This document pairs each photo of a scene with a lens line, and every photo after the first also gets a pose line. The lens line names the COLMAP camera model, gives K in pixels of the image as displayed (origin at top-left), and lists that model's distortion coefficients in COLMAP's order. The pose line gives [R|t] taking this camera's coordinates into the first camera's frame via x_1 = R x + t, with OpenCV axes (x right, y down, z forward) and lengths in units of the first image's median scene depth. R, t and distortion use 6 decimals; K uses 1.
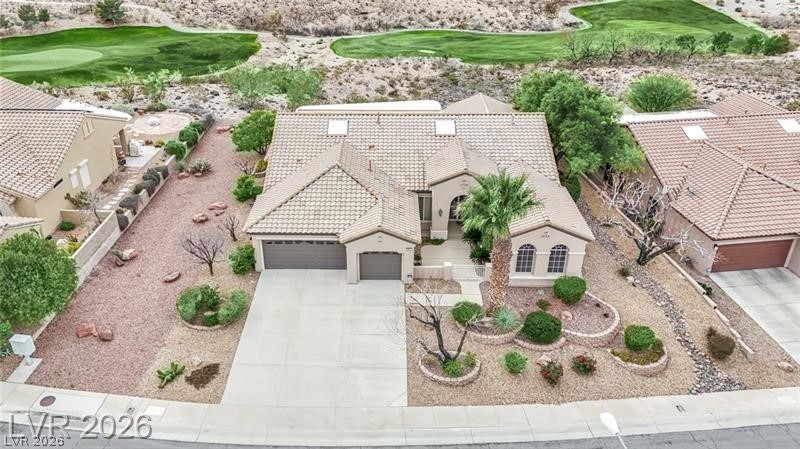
lens RADIAL K [[671.5, 0, 366.9], [0, 671.5, 188.3], [0, 0, 1]] dist [0.057108, -0.028913]
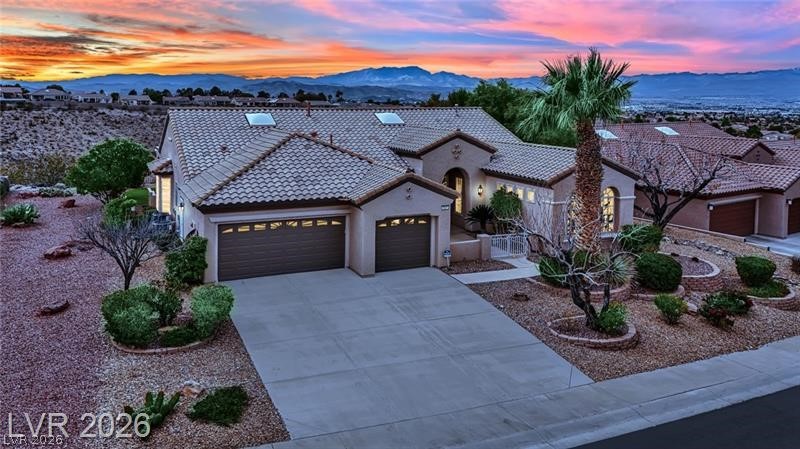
lens RADIAL K [[641.7, 0, 380.0], [0, 641.7, 139.5], [0, 0, 1]] dist [0.093474, -0.094088]
pose [[0.902813, -0.006511, 0.429985, -0.248533], [0.160706, 0.932549, -0.323304, 0.196941], [-0.398877, 0.360984, 0.842964, 0.364840]]
